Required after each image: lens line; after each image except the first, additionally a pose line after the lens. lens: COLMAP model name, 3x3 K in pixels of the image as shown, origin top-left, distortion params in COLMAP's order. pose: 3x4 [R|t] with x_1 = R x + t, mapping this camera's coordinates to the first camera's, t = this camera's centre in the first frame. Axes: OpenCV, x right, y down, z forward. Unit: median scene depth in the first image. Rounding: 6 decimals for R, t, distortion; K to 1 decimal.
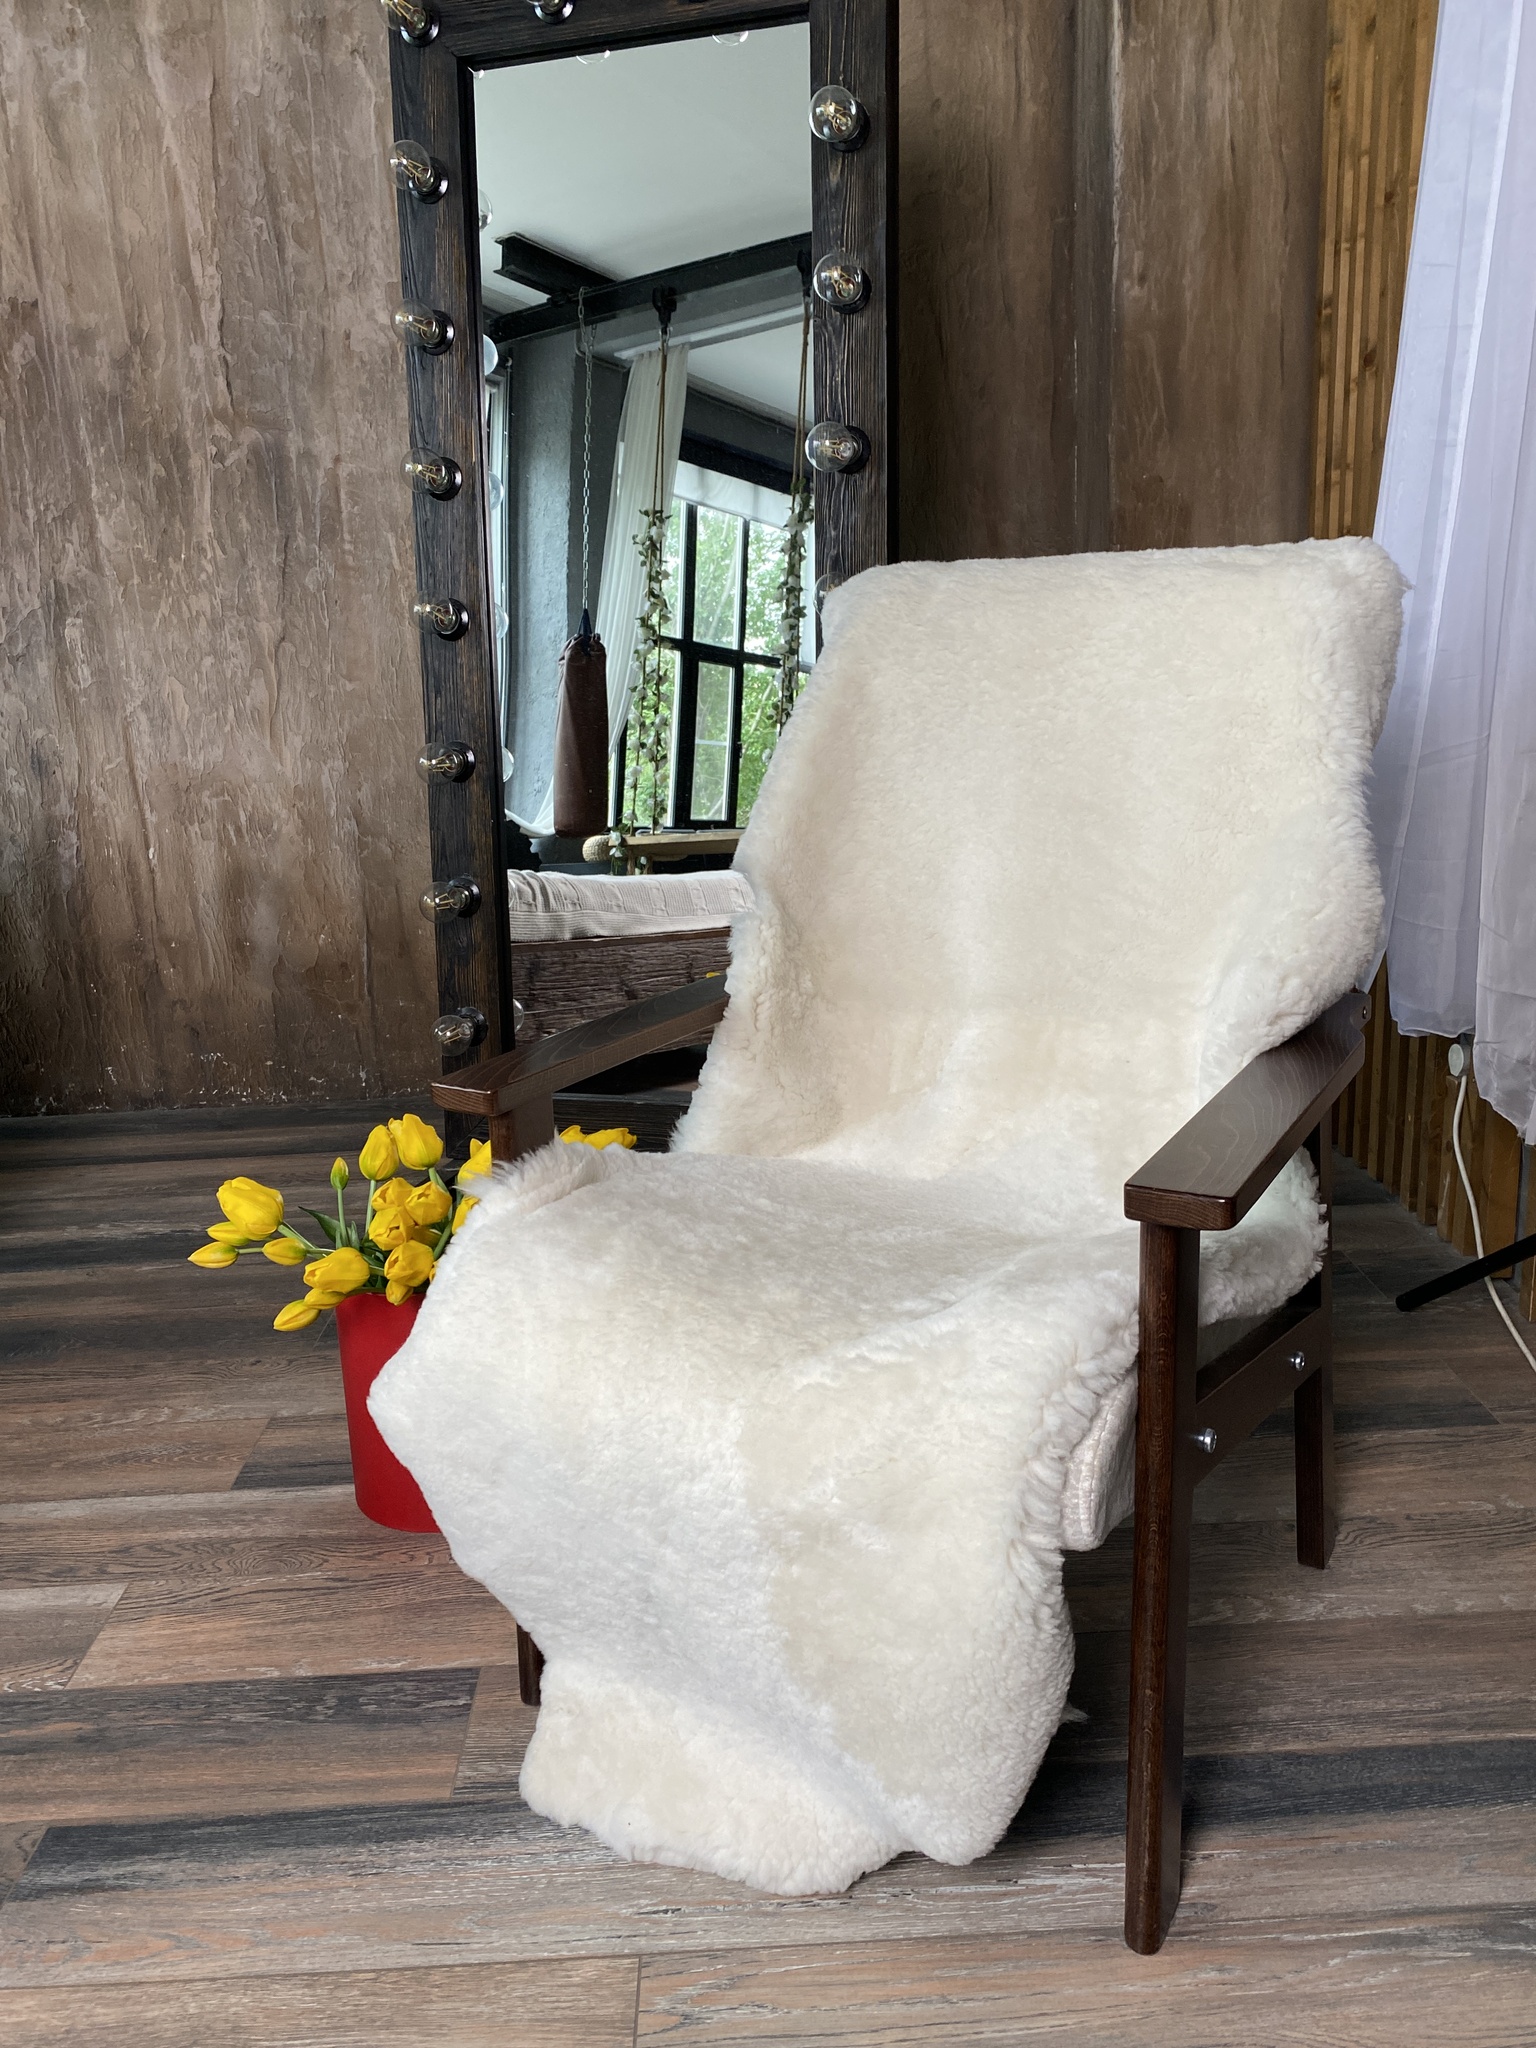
lens RADIAL K [[1559.9, 0, 780.3], [0, 1559.9, 1009.4], [0, 0, 1]] dist [0.012944, -0.010079]
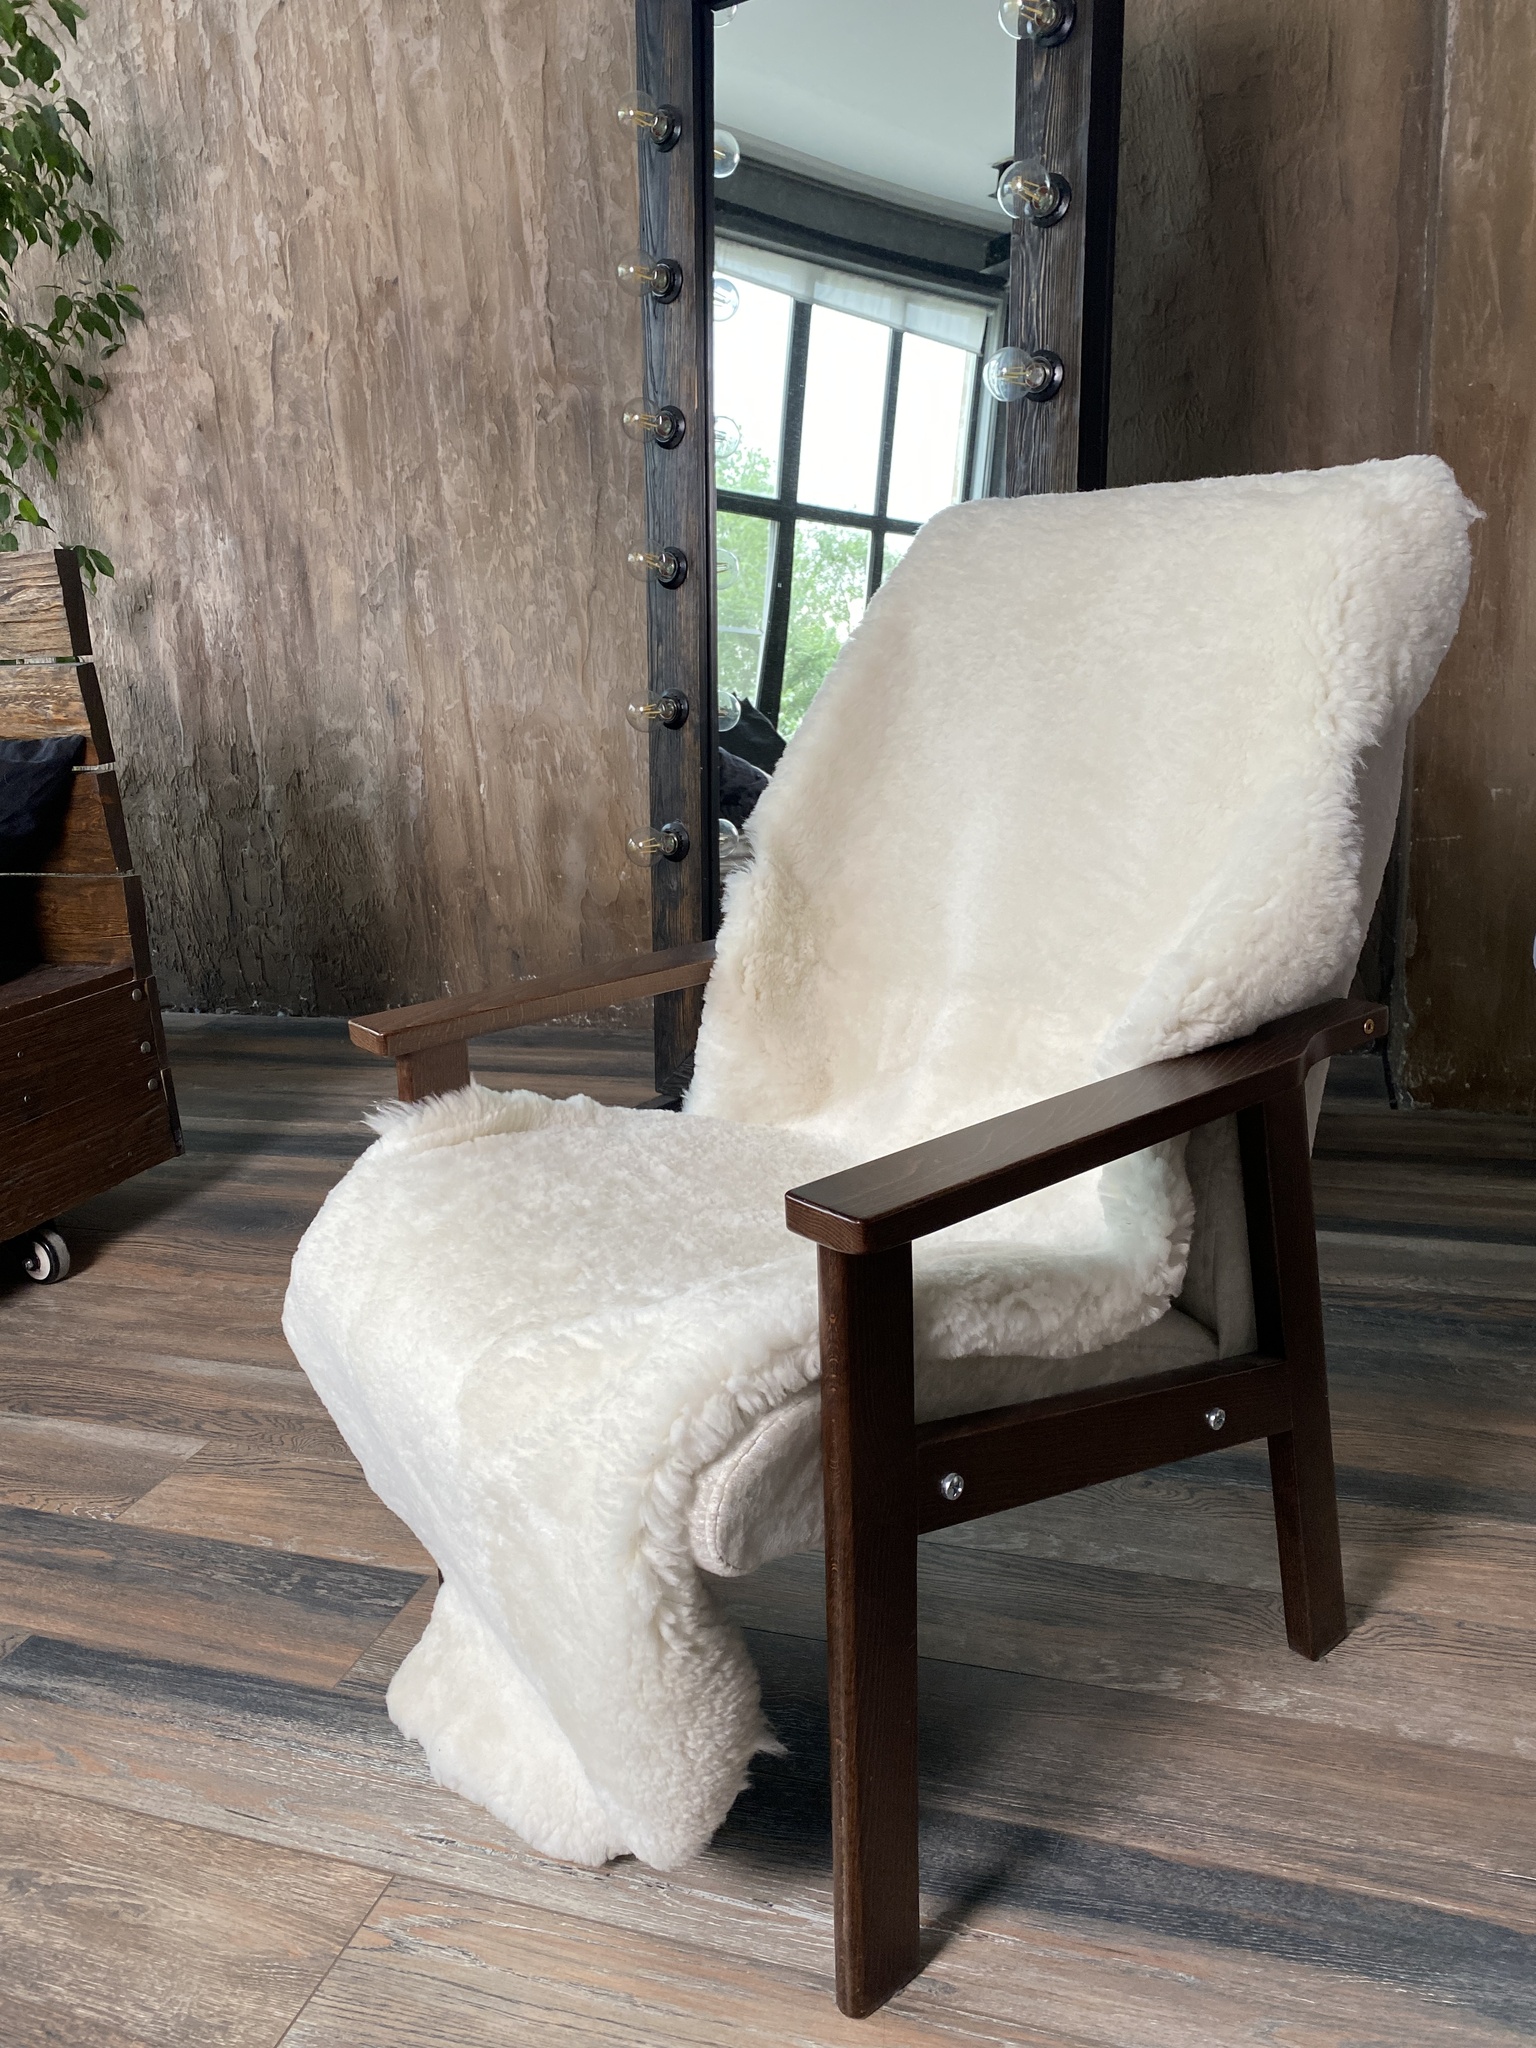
lens RADIAL K [[1563.1, 0, 777.3], [0, 1563.1, 1009.3], [0, 0, 1]] dist [0.008229, -0.005605]
pose [[0.938504, 0.078461, -0.336236, 0.184041], [-0.065946, 0.996644, 0.048499, -0.014063], [0.338913, -0.023343, 0.940528, 0.049662]]
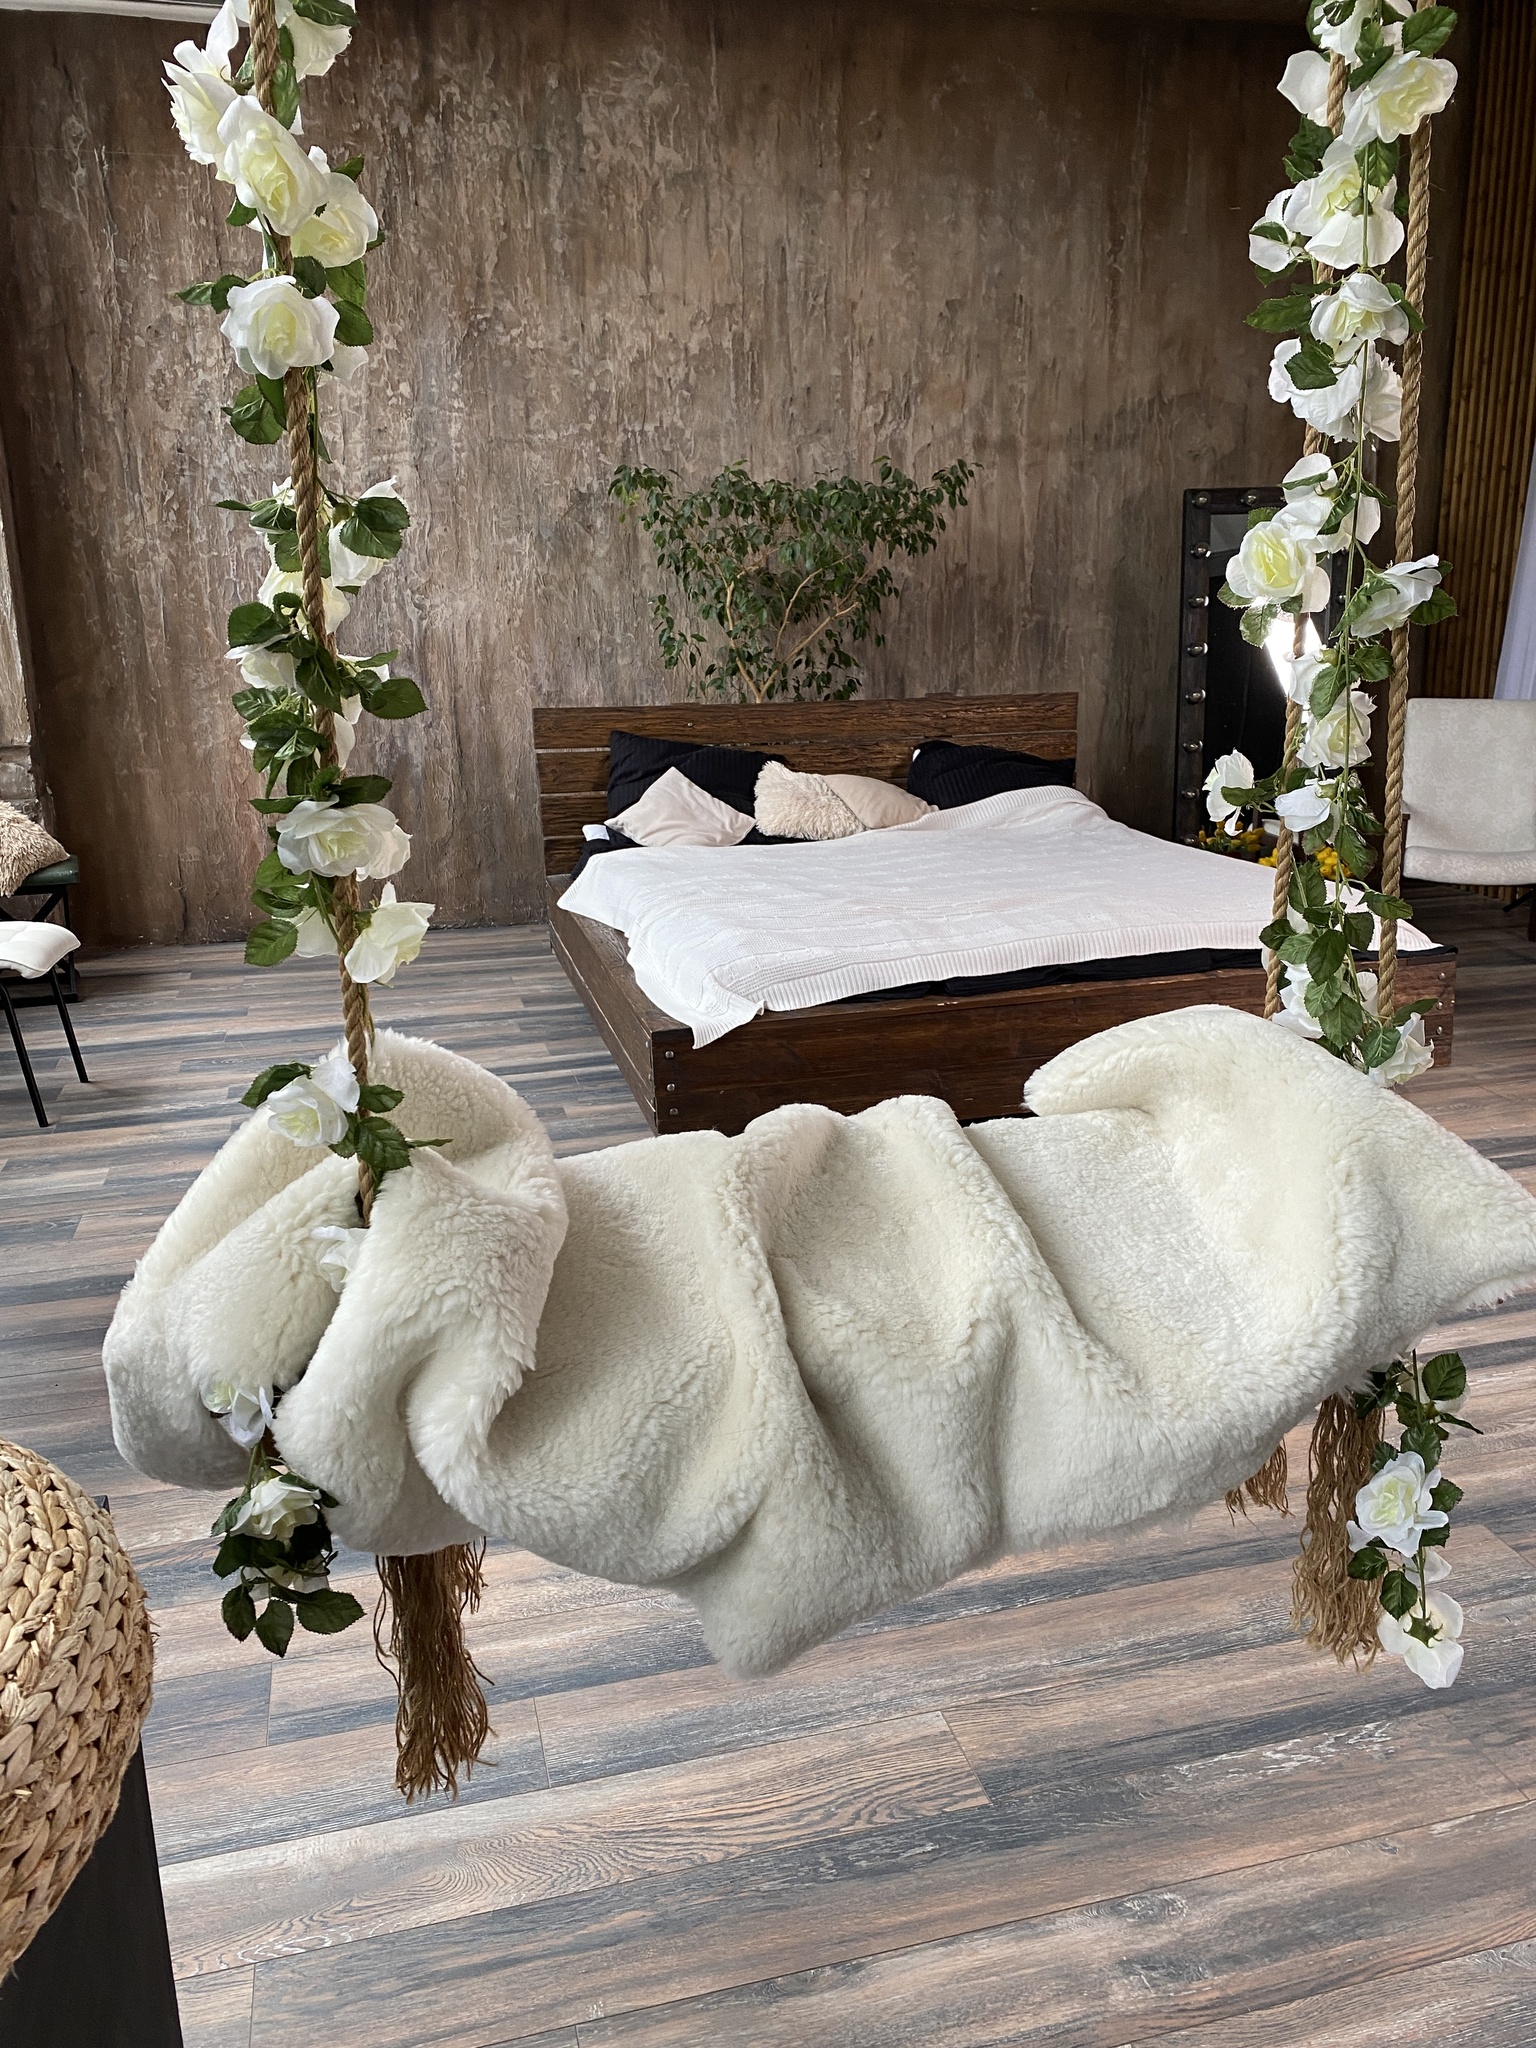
lens RADIAL K [[1539.4, 0, 759.9], [0, 1539.4, 1018.9], [0, 0, 1]] dist [0.153000, -0.440419]
pose [[0.976008, -0.034177, 0.215037, -1.377645], [0.031070, 0.999358, 0.017812, 0.227509], [-0.215508, -0.010703, 0.976443, -1.399819]]
